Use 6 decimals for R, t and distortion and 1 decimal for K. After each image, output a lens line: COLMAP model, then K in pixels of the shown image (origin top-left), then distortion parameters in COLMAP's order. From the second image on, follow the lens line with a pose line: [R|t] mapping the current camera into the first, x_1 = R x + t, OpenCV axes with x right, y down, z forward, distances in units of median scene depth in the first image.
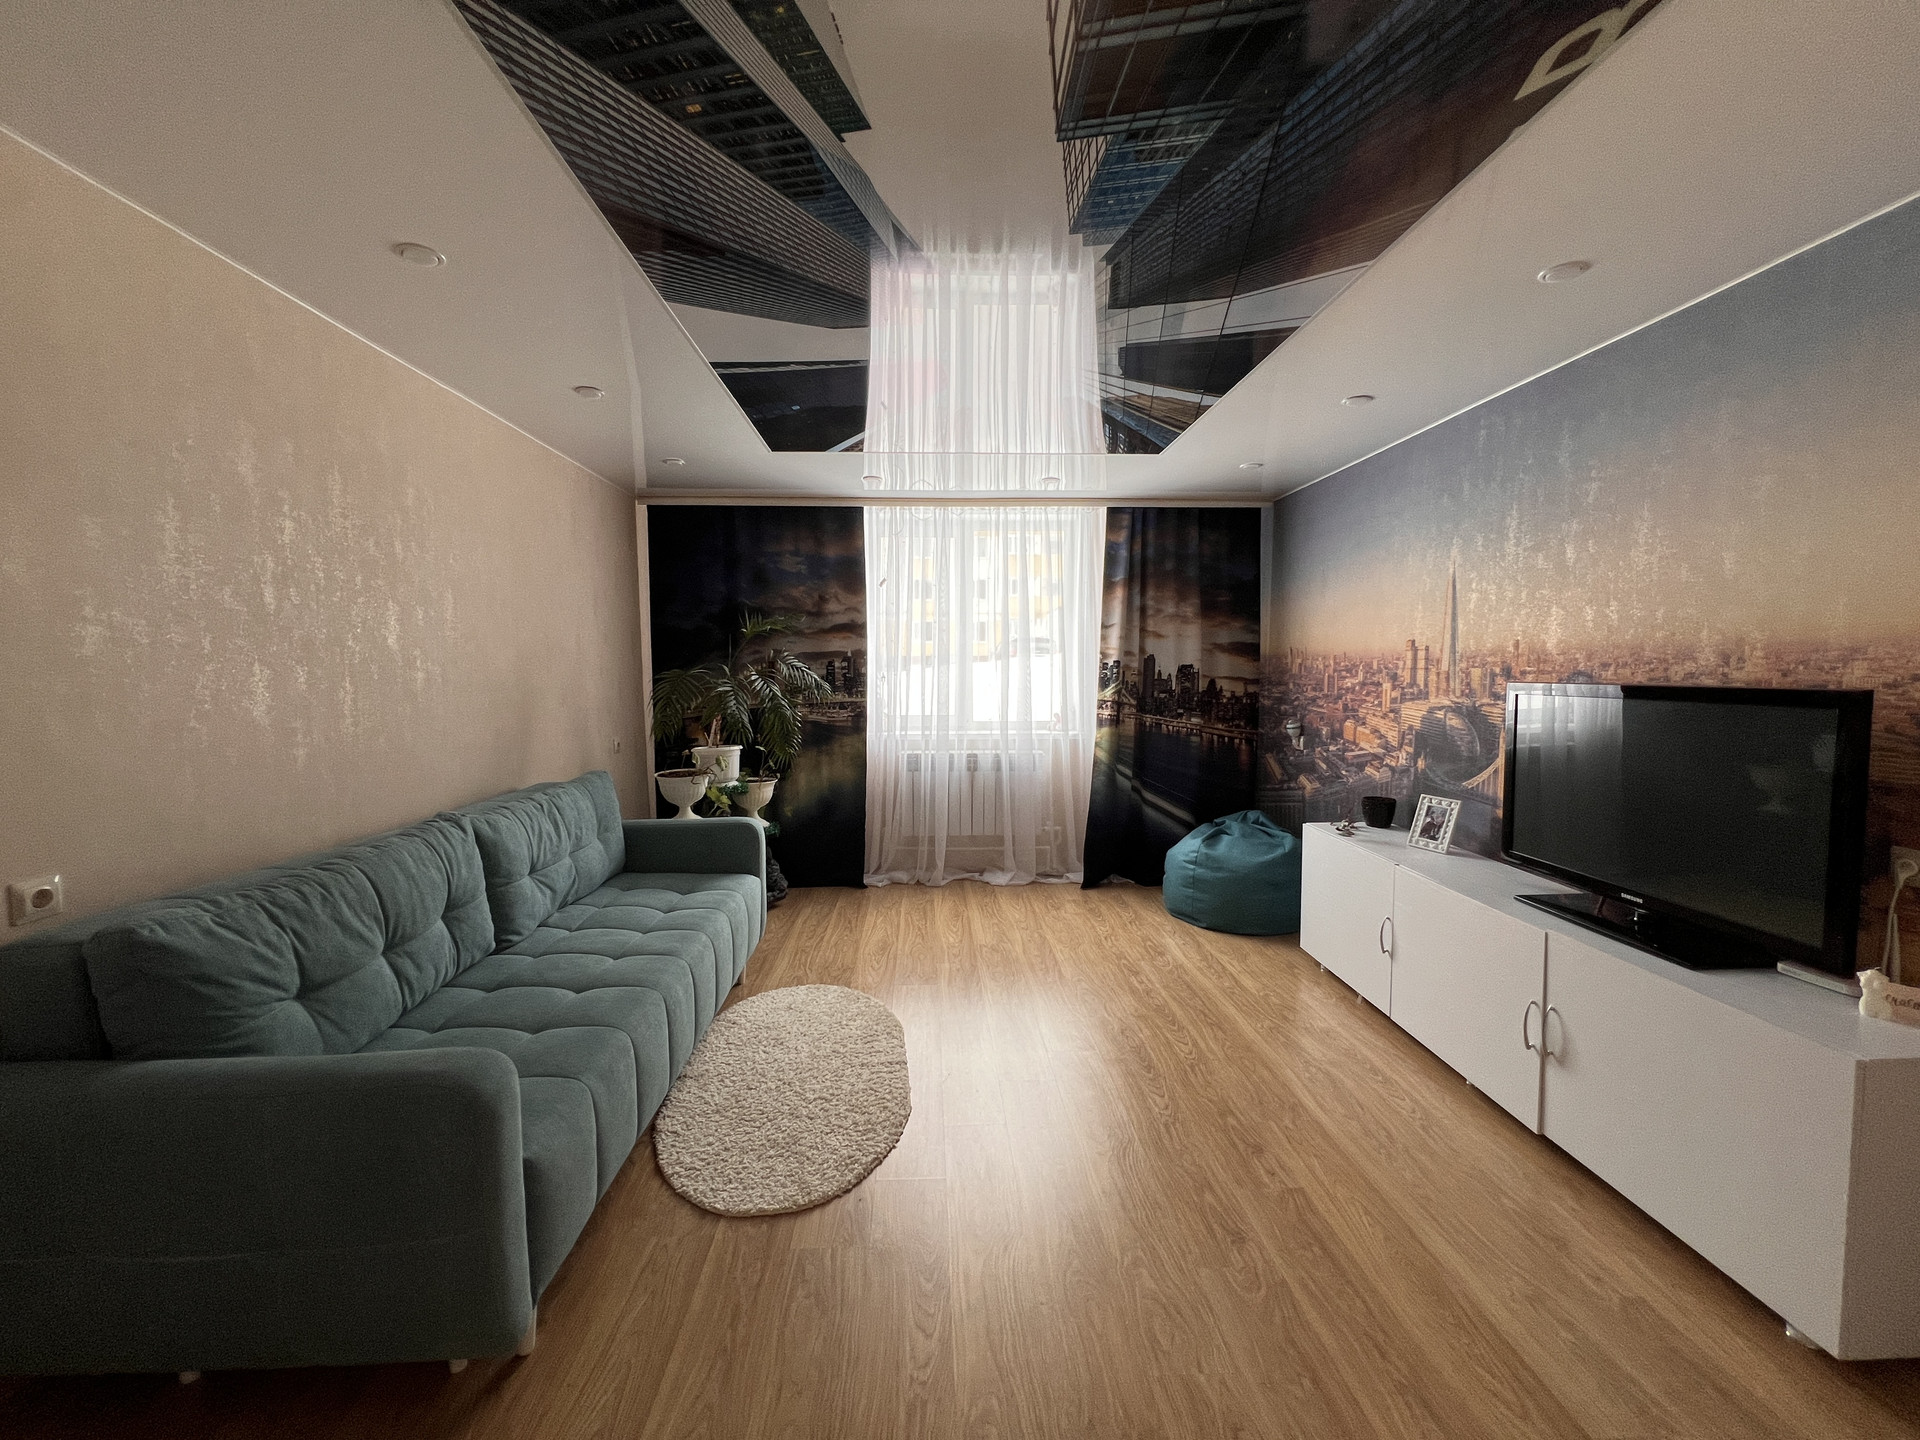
lens RADIAL K [[769.8, 0, 959.9], [0, 769.8, 716.8], [0, 0, 1]] dist [0.001818, -0.000002]
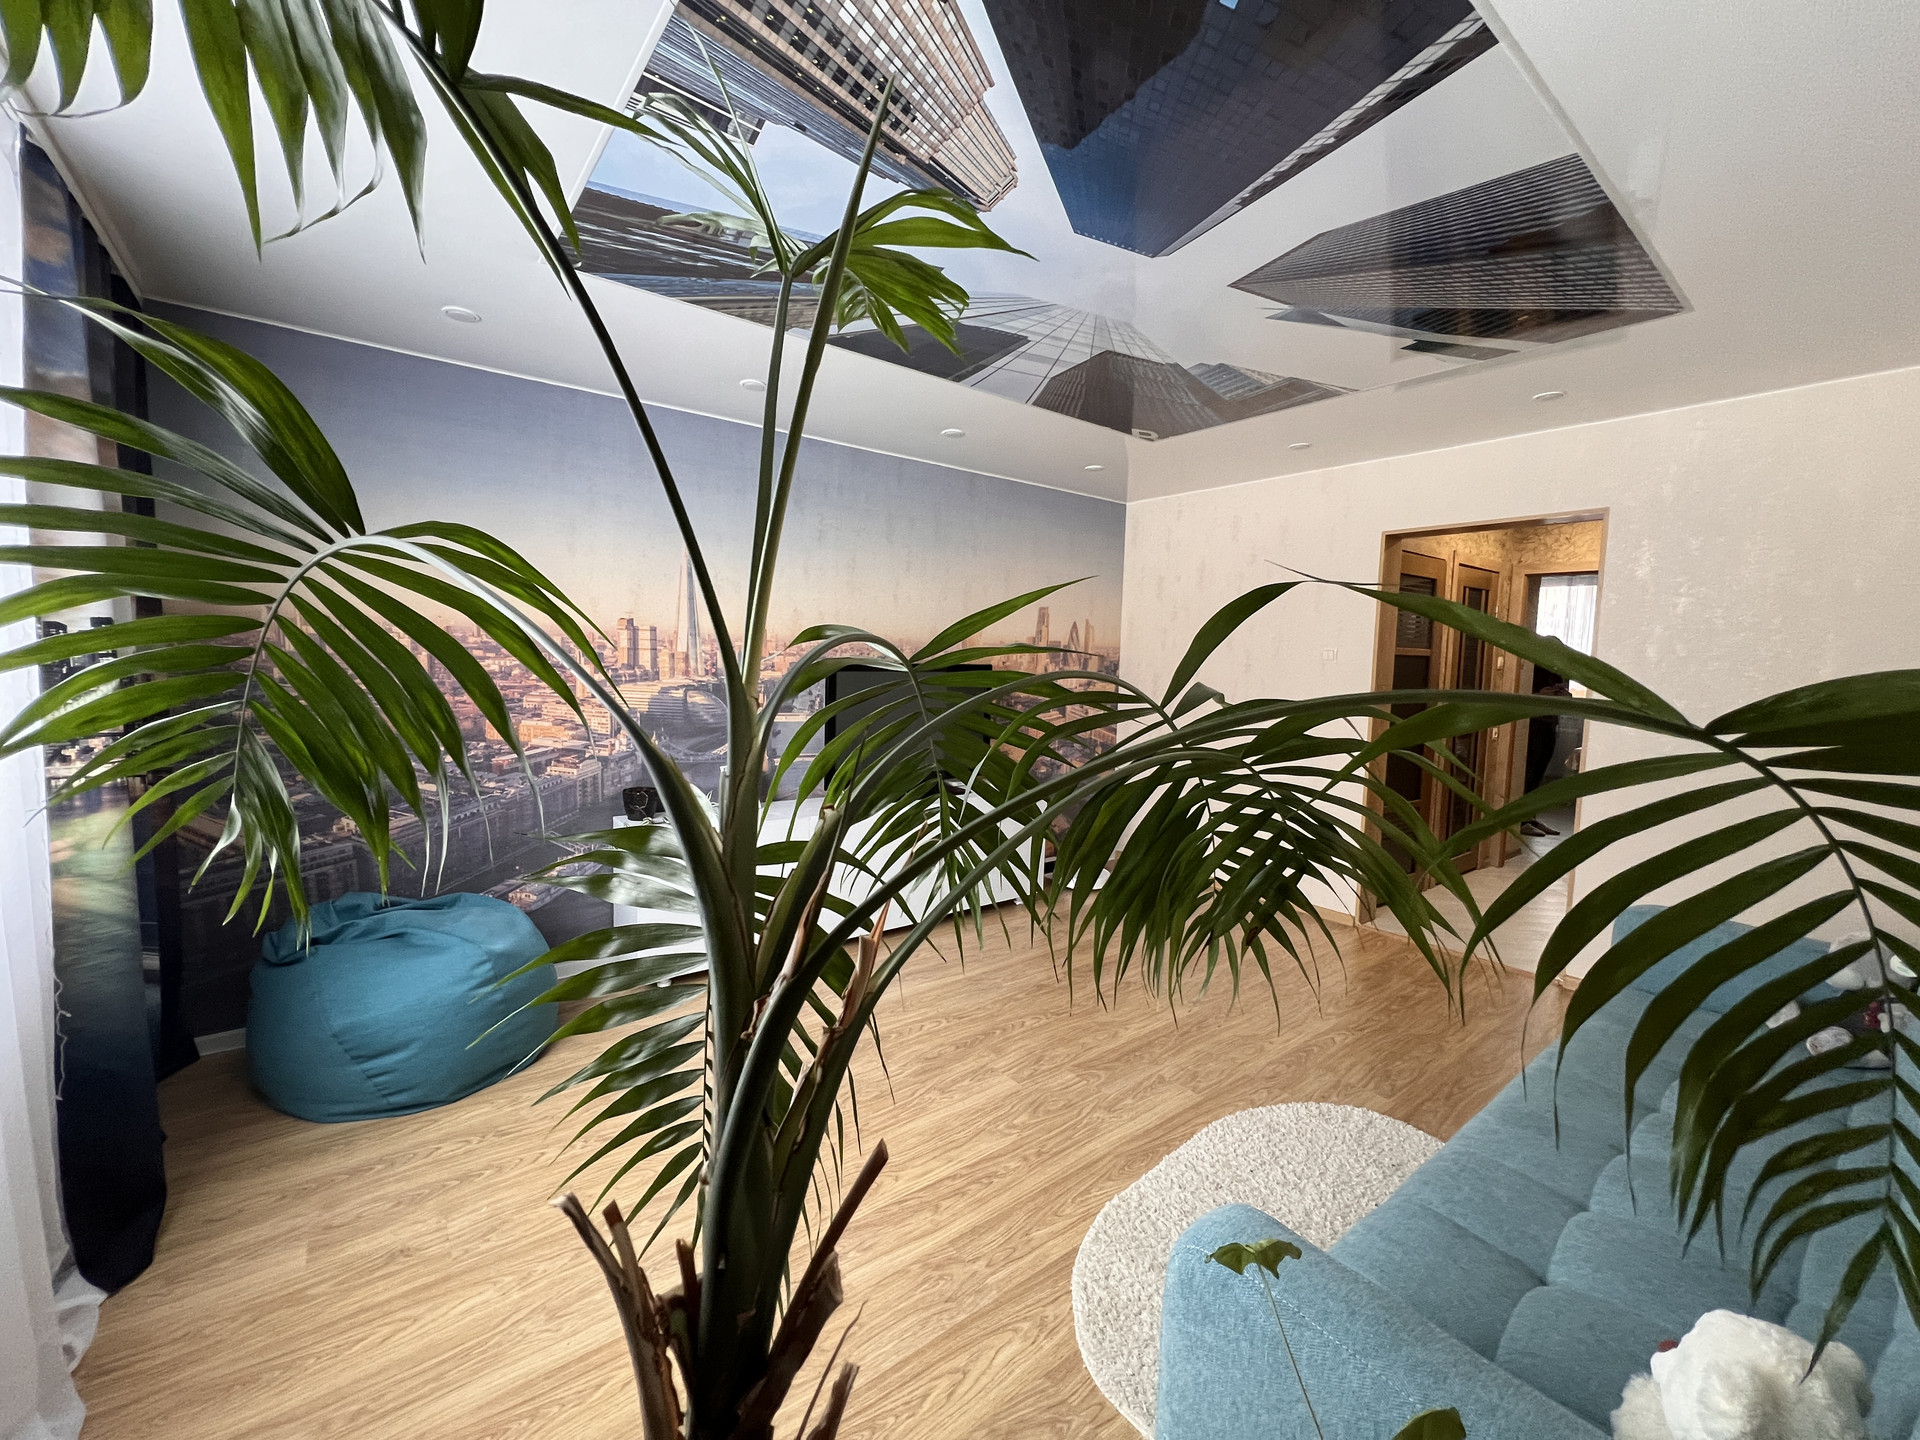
lens RADIAL K [[769.8, 0, 958.5], [0, 769.8, 717.8], [0, 0, 1]] dist [0.001818, -0.000002]
pose [[-0.580499, -0.080180, 0.810304, -0.420166], [0.027960, 0.992590, 0.118248, -0.078059], [-0.813781, 0.091299, -0.573956, 1.204886]]
